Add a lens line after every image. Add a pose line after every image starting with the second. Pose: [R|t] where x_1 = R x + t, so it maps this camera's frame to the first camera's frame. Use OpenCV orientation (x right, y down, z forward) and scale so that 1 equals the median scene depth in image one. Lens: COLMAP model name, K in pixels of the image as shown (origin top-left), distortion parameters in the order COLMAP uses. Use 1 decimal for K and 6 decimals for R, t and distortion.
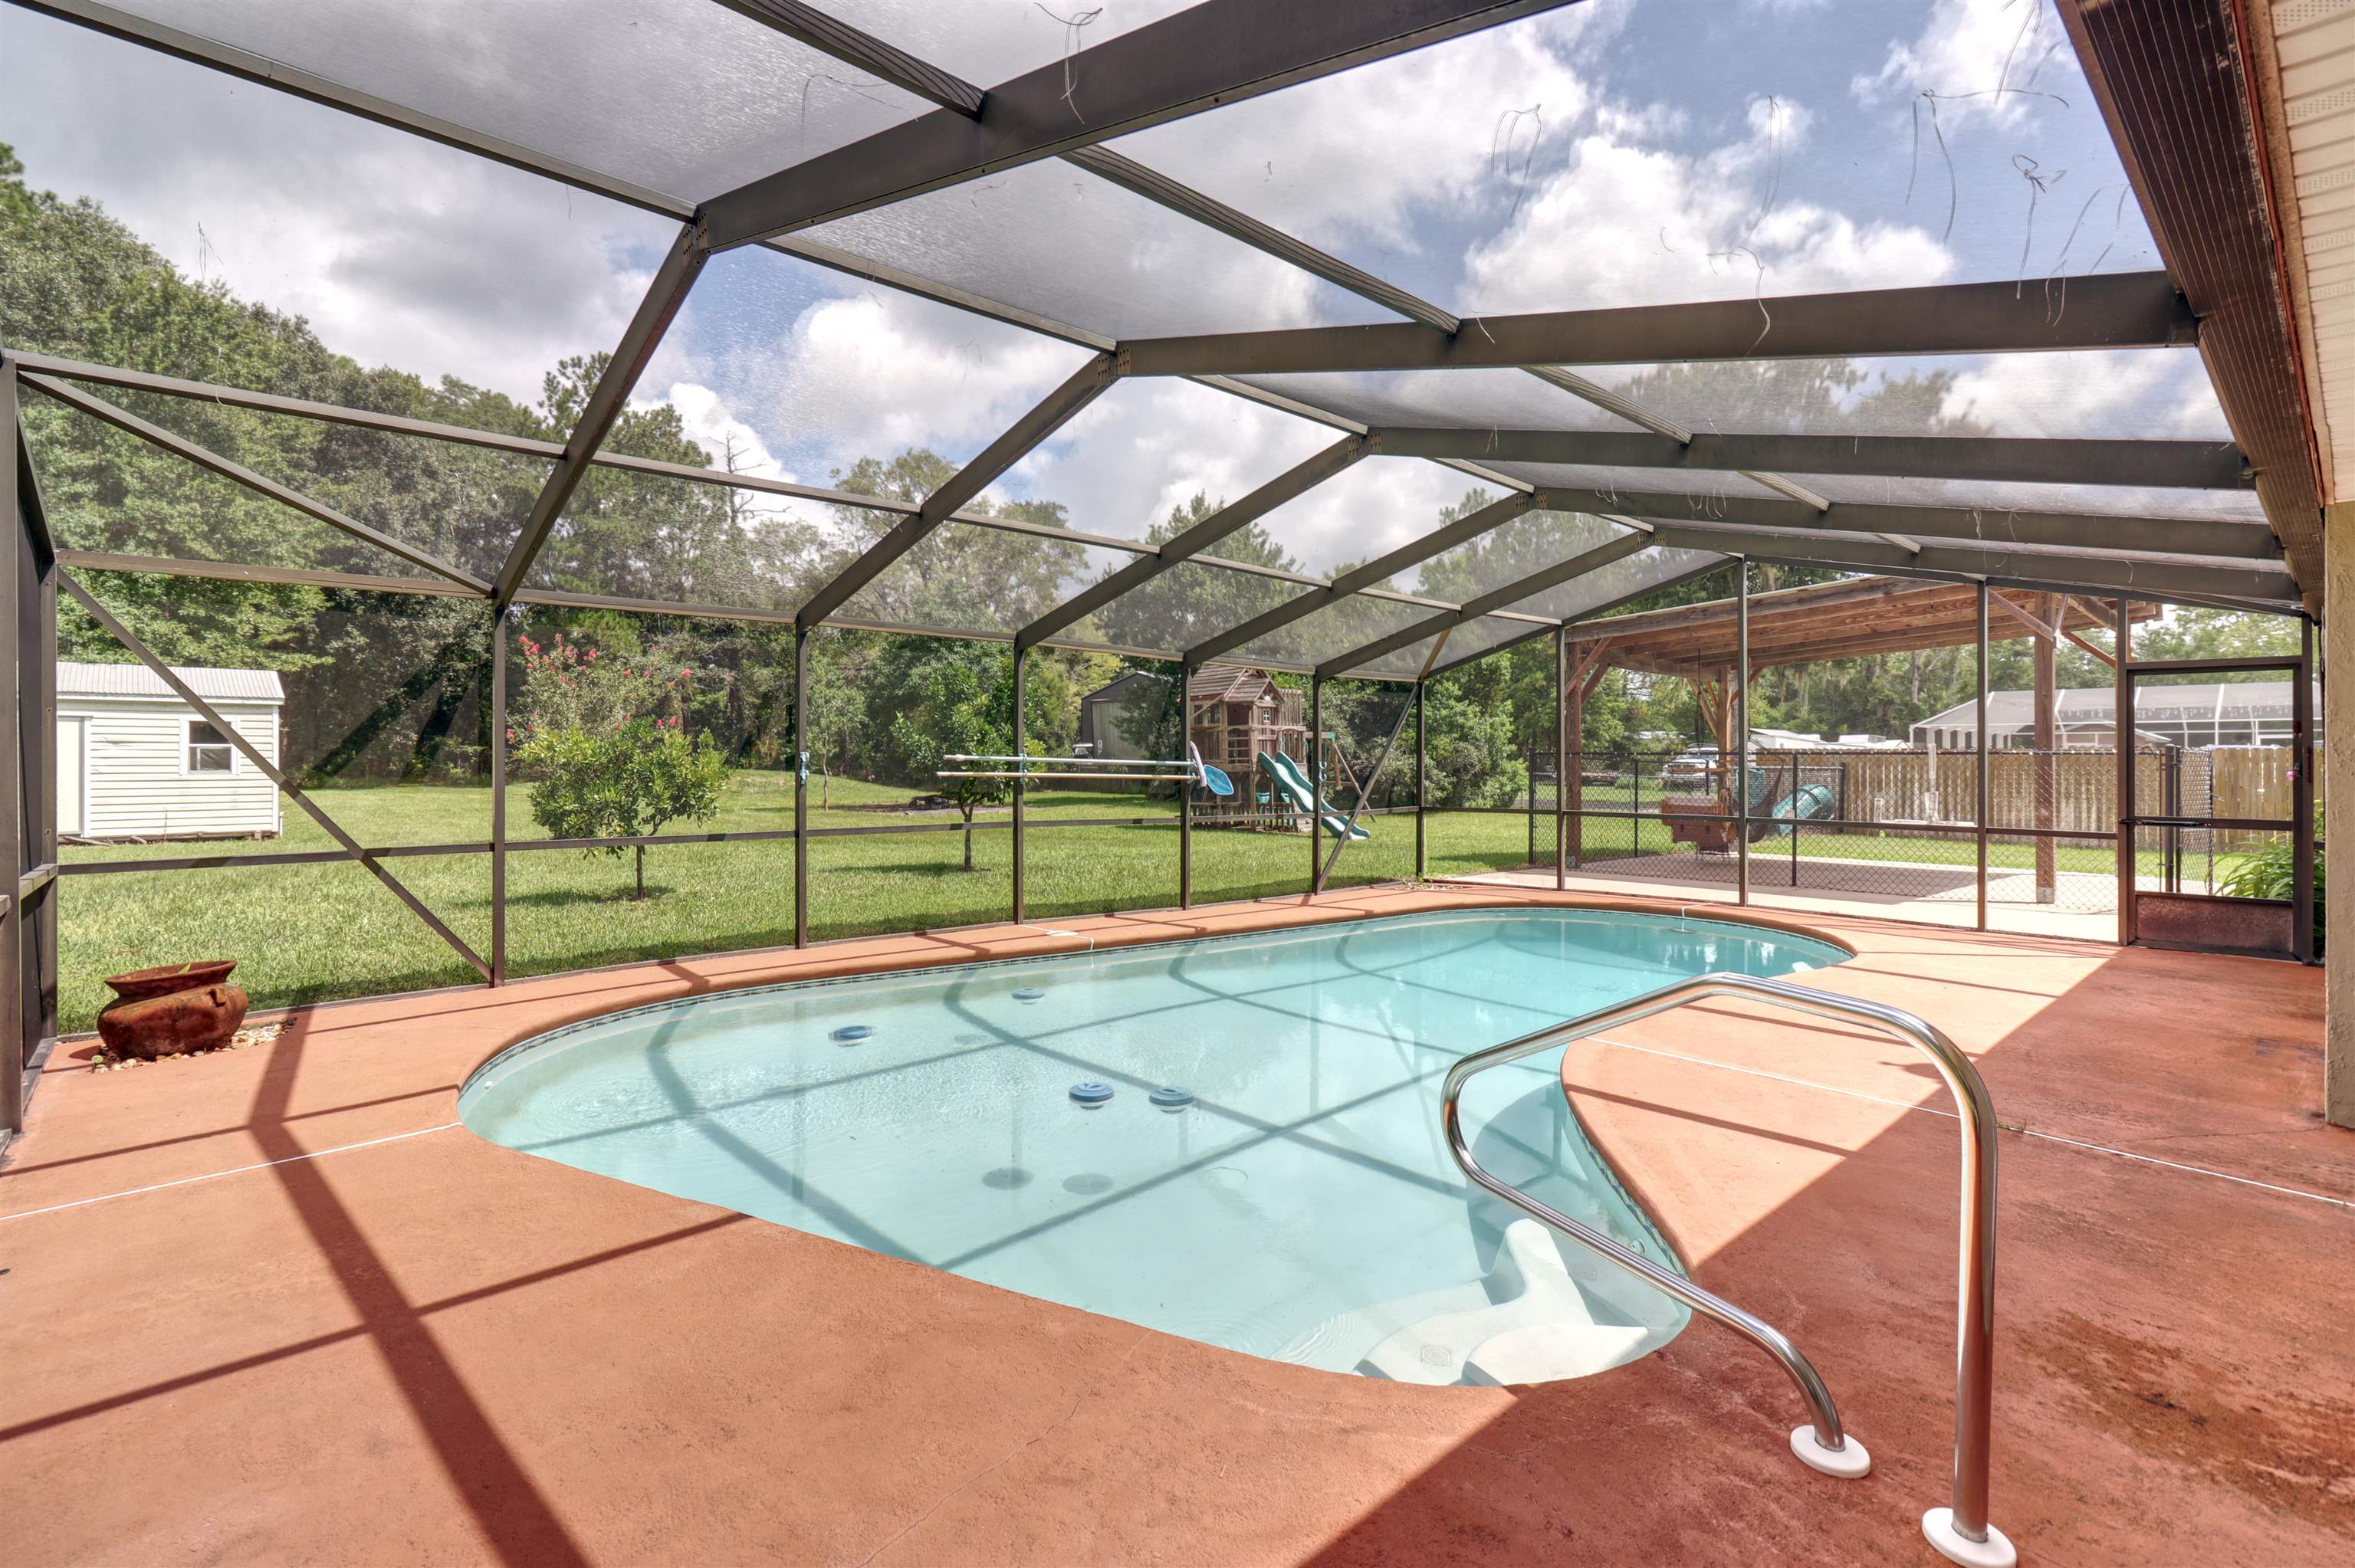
lens RADIAL K [[1111.4, 0, 1181.1], [0, 1111.4, 774.6], [0, 0, 1]] dist [-0.003205, 0.002632]
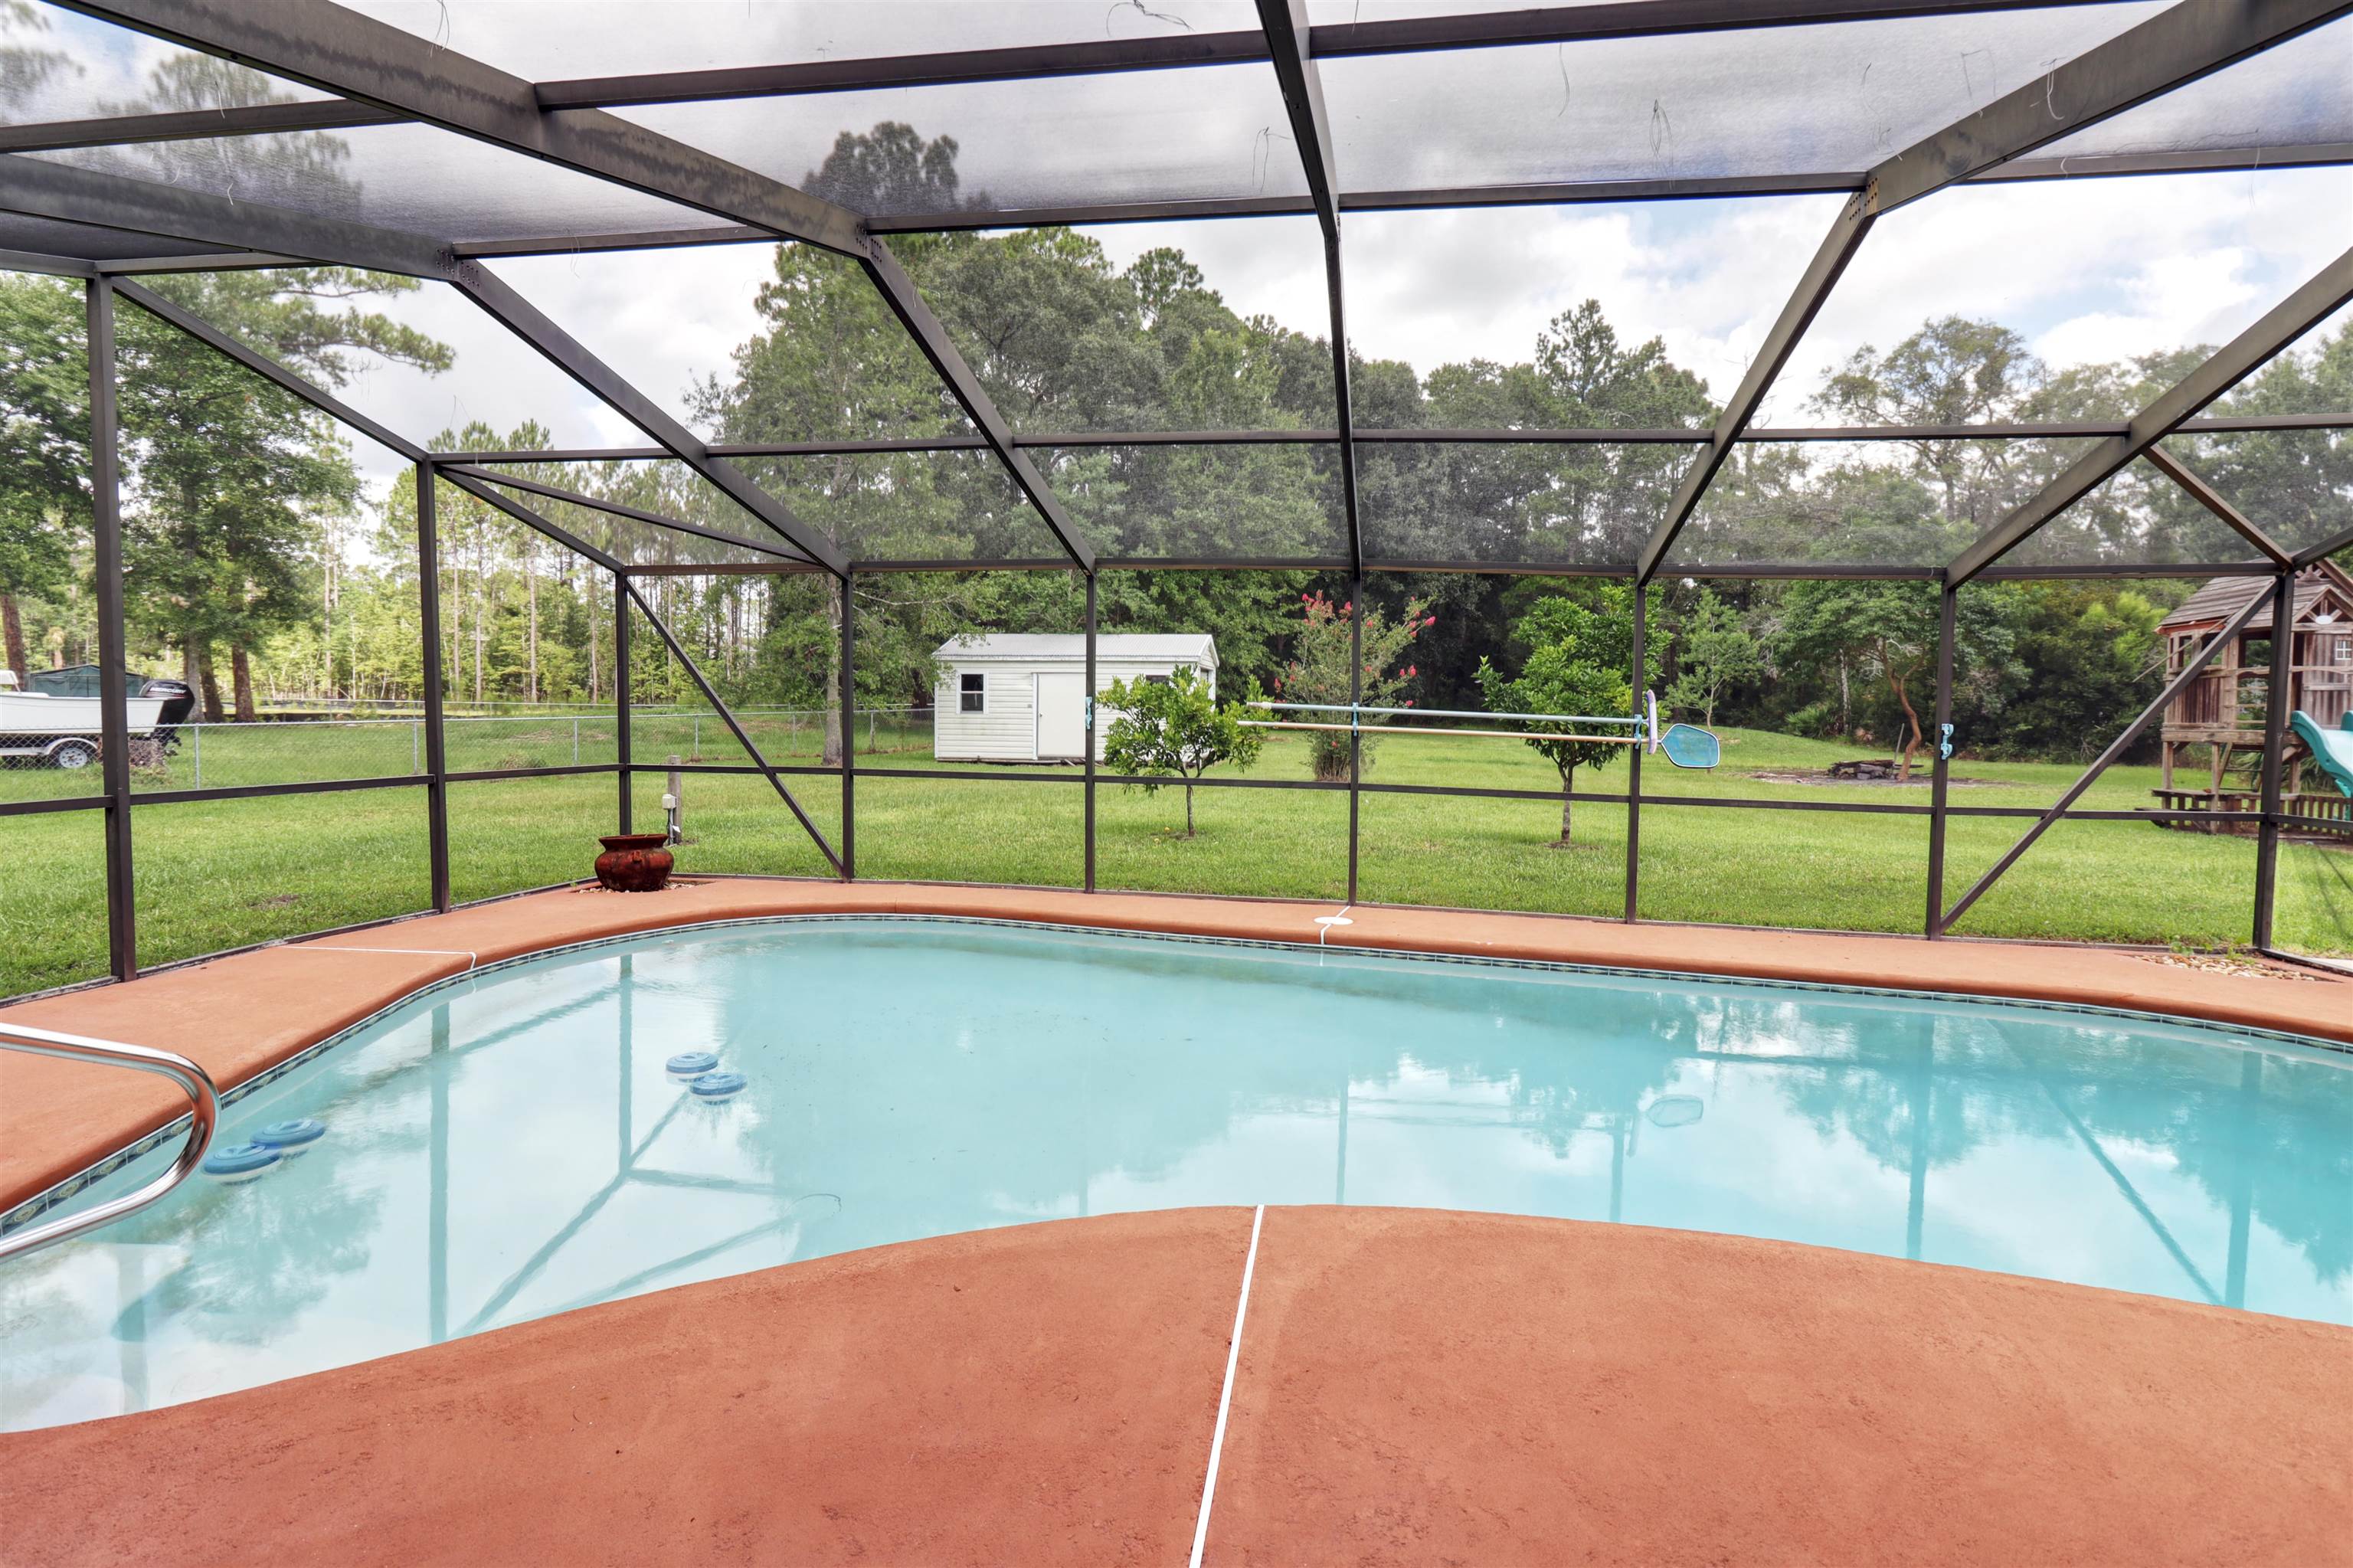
lens RADIAL K [[1158.6, 0, 1164.0], [0, 1158.6, 771.0], [0, 0, 1]] dist [0.002760, 0.000797]
pose [[0.622807, 0.054376, -0.780483, 0.711036], [-0.025965, 0.998469, 0.048843, -0.010461], [0.781944, -0.010154, 0.623266, 0.528524]]
